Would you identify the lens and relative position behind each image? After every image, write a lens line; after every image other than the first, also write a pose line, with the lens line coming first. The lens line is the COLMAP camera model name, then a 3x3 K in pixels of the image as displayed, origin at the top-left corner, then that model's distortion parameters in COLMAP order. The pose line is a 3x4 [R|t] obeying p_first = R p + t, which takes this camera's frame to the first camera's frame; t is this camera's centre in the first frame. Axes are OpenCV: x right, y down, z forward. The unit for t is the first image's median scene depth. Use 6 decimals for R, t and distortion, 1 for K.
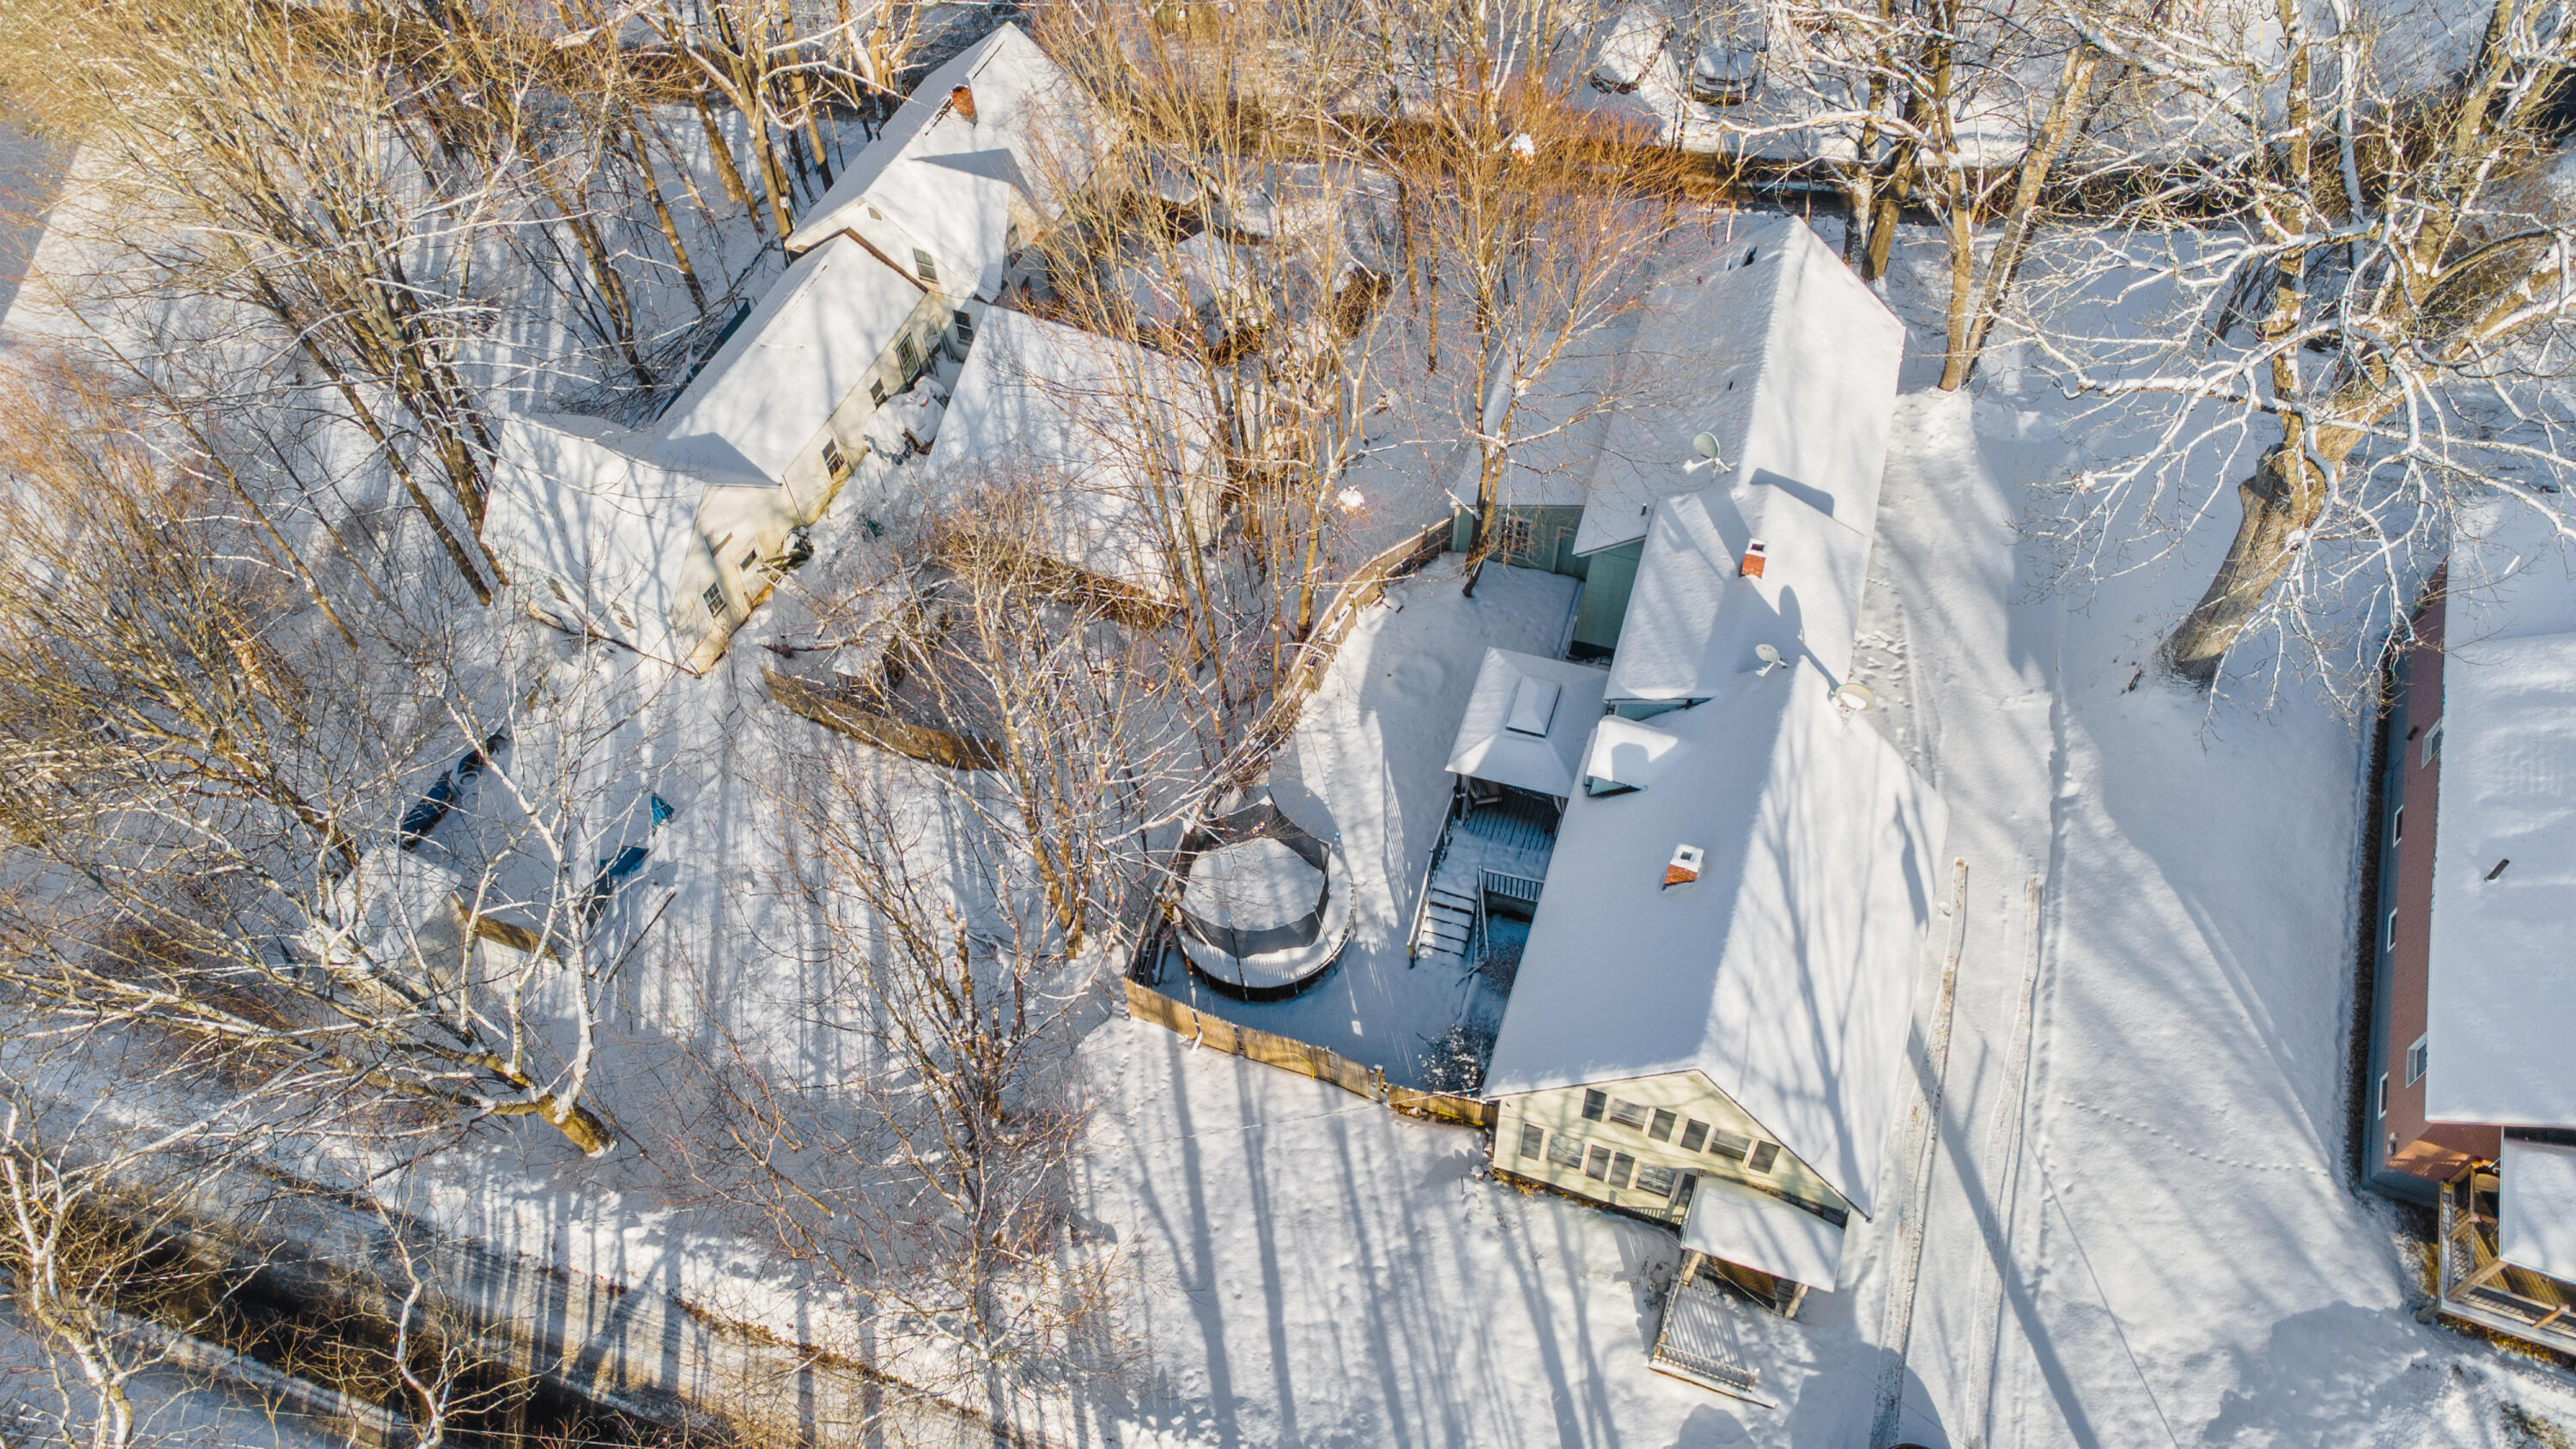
lens RADIAL K [[1911.1, 0, 1288.0], [0, 1911.1, 724.5], [0, 0, 1]] dist [0.000316, 0.039888]
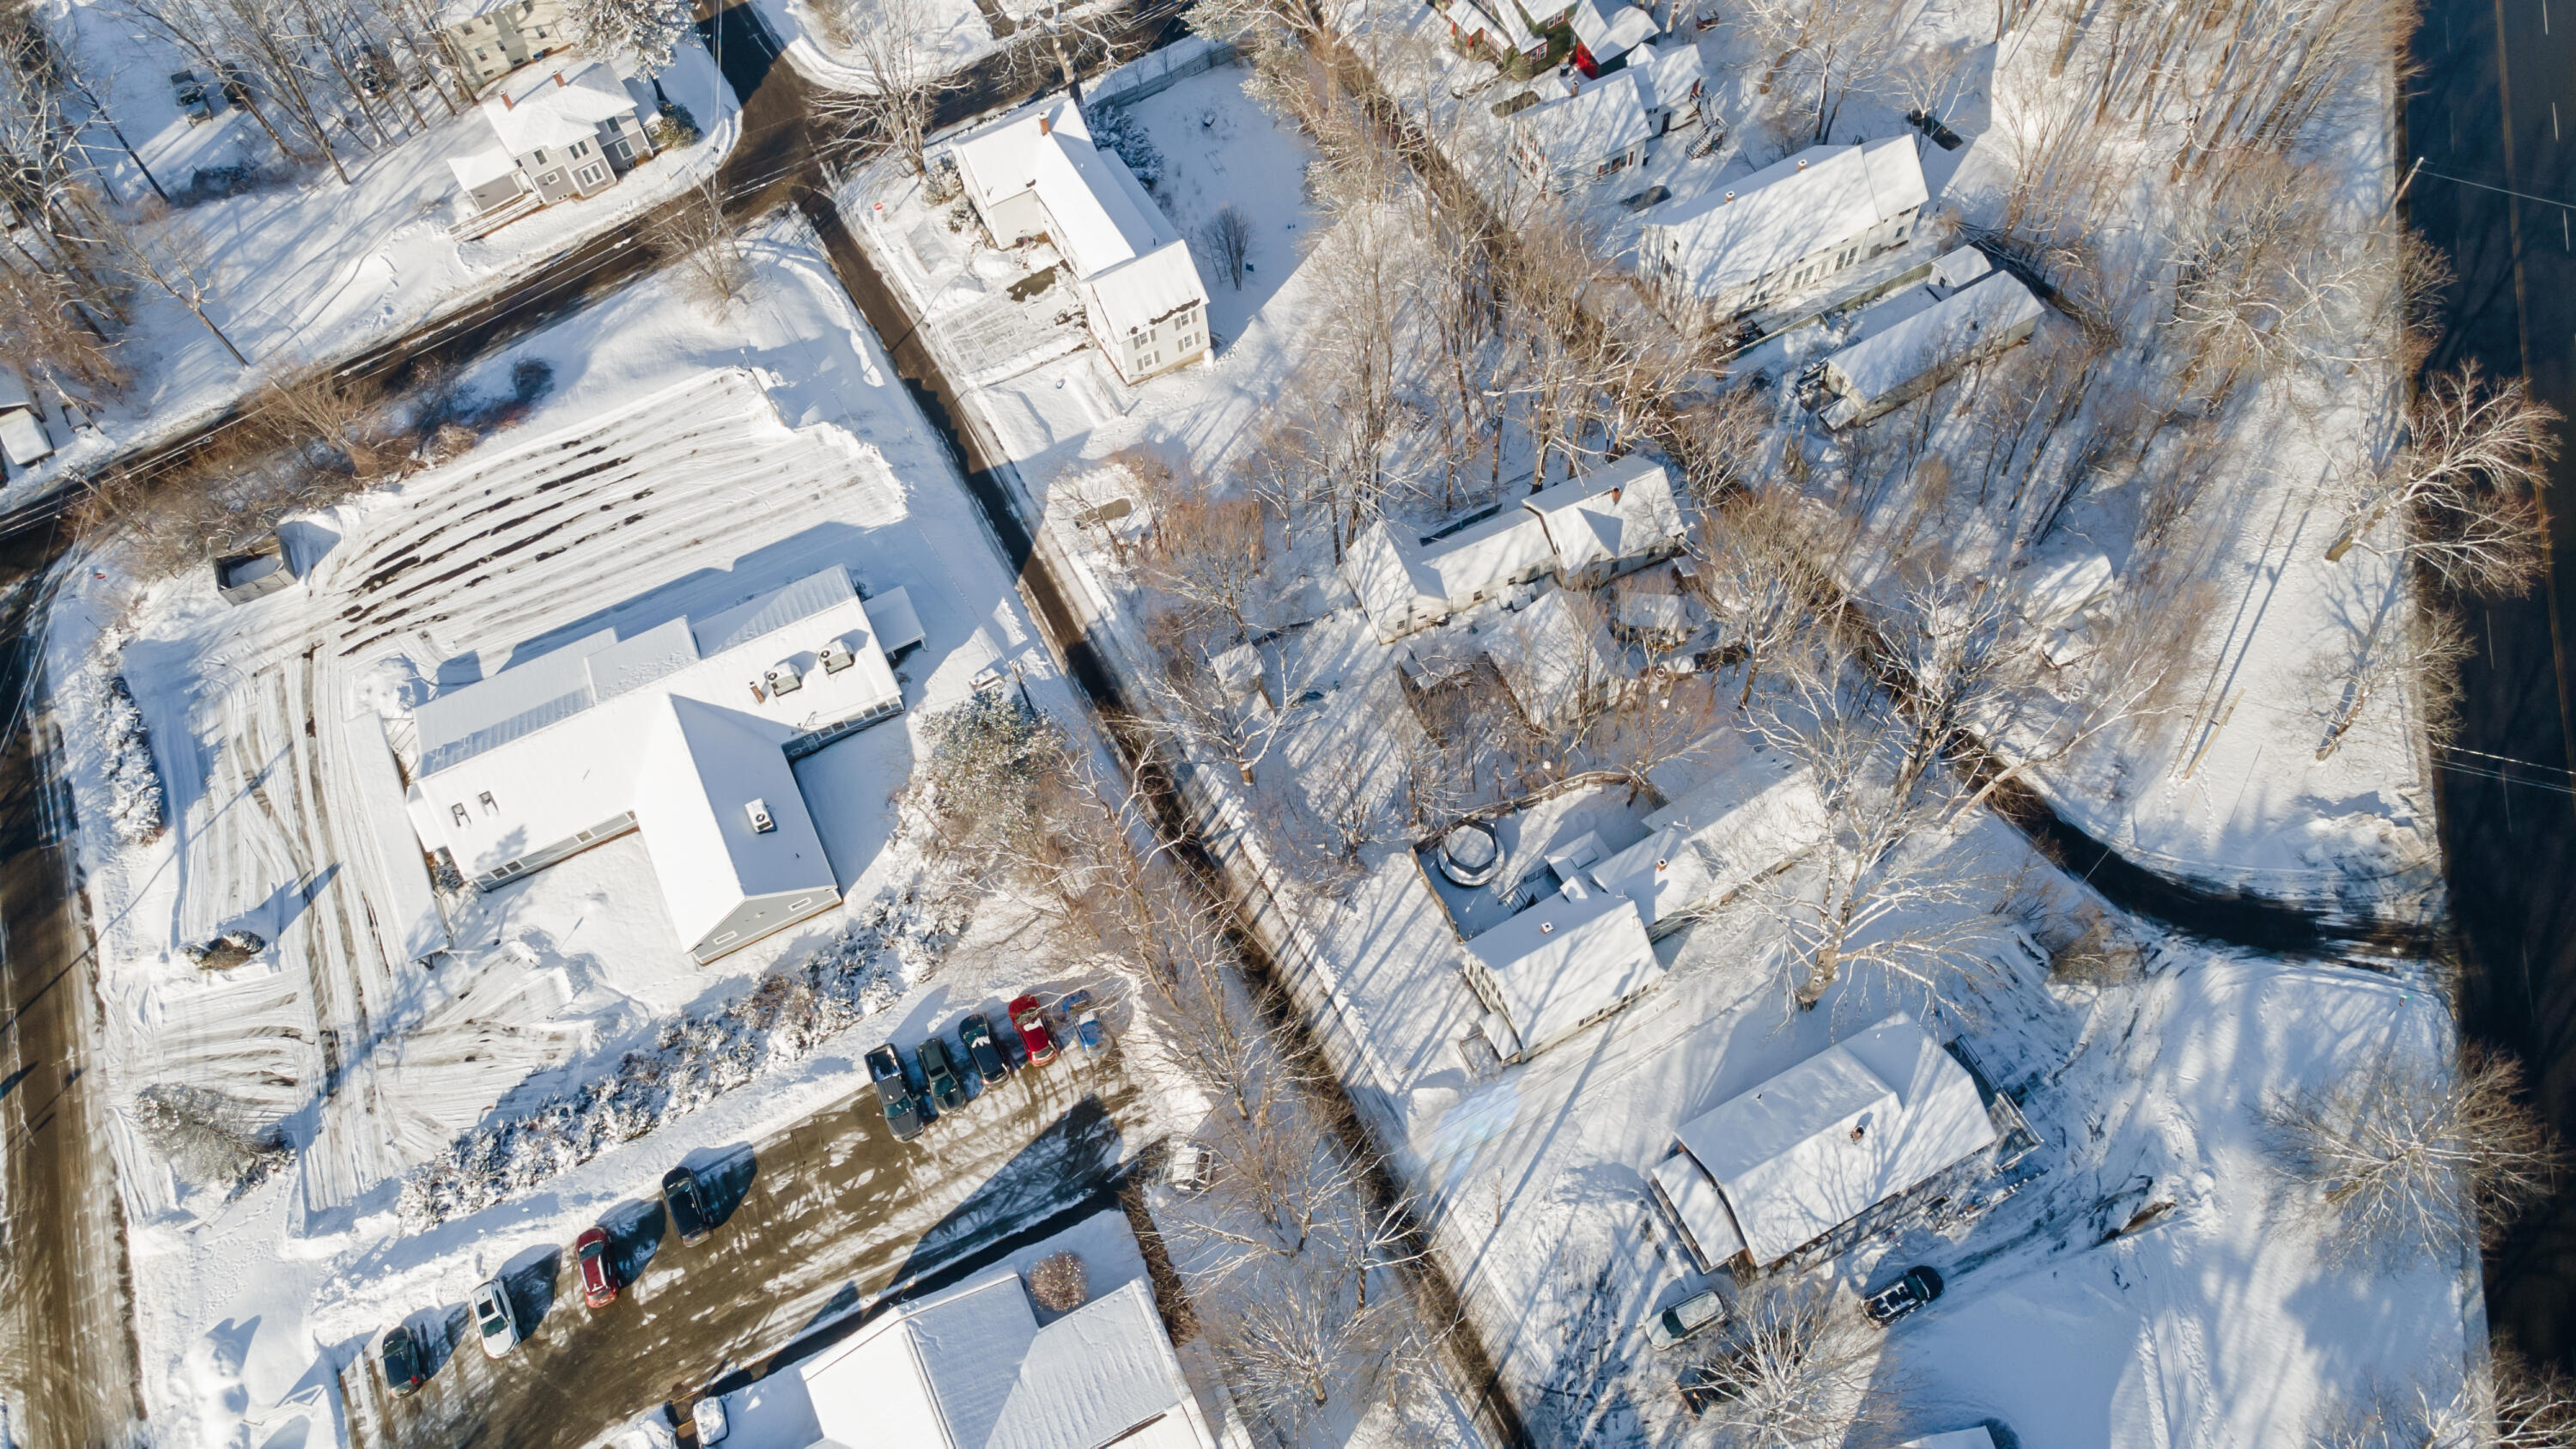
lens RADIAL K [[1911.1, 0, 1288.0], [0, 1911.1, 724.5], [0, 0, 1]] dist [0.000316, 0.039888]
pose [[0.743059, 0.589944, -0.315958, 0.566516], [-0.531657, 0.807123, 0.256696, -0.641964], [0.406453, -0.022759, 0.913388, -1.674016]]
